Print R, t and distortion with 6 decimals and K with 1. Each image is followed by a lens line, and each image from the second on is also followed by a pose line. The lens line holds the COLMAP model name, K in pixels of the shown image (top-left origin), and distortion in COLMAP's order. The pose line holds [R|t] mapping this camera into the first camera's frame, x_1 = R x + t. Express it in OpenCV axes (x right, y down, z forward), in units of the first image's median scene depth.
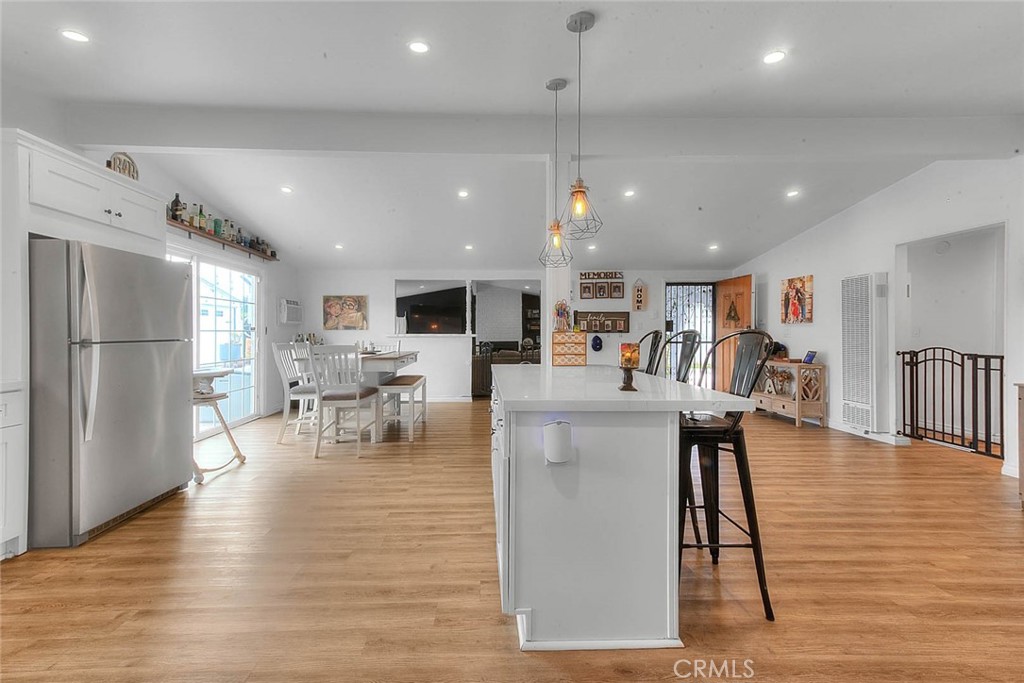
lens RADIAL K [[402.9, 0, 503.6], [0, 402.9, 336.4], [0, 0, 1]] dist [0.020581, -0.002744]
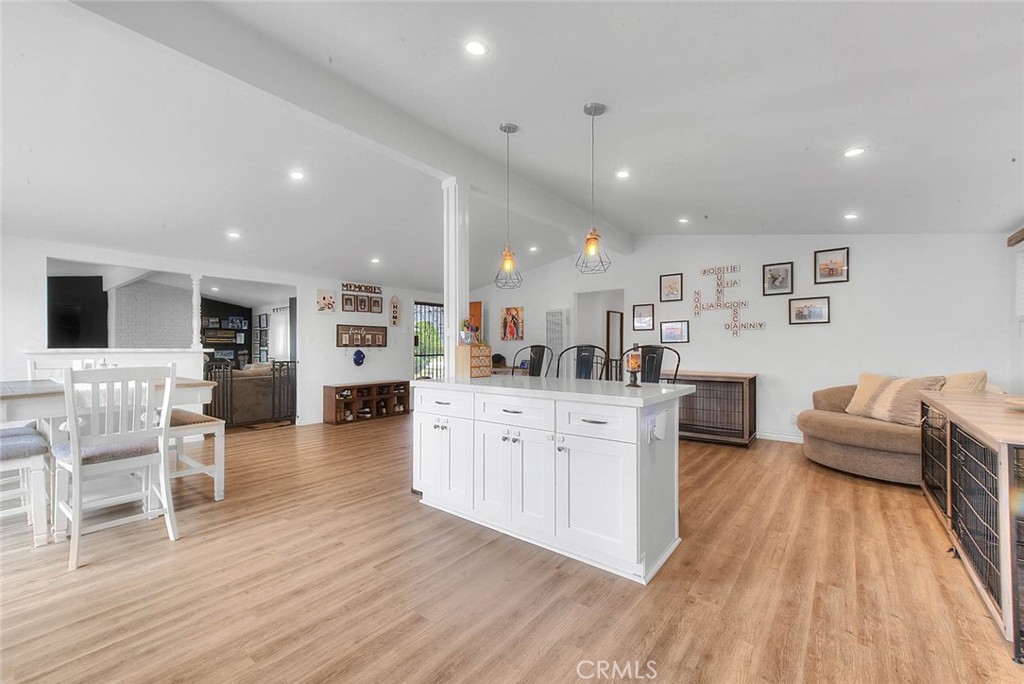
lens RADIAL K [[402.9, 0, 498.2], [0, 402.9, 345.9], [0, 0, 1]] dist [0.020581, -0.002744]
pose [[0.667355, 0.003173, 0.744733, -0.396965], [0.005469, 0.999943, -0.009161, -0.000560], [-0.744720, 0.010187, 0.667300, 0.144327]]
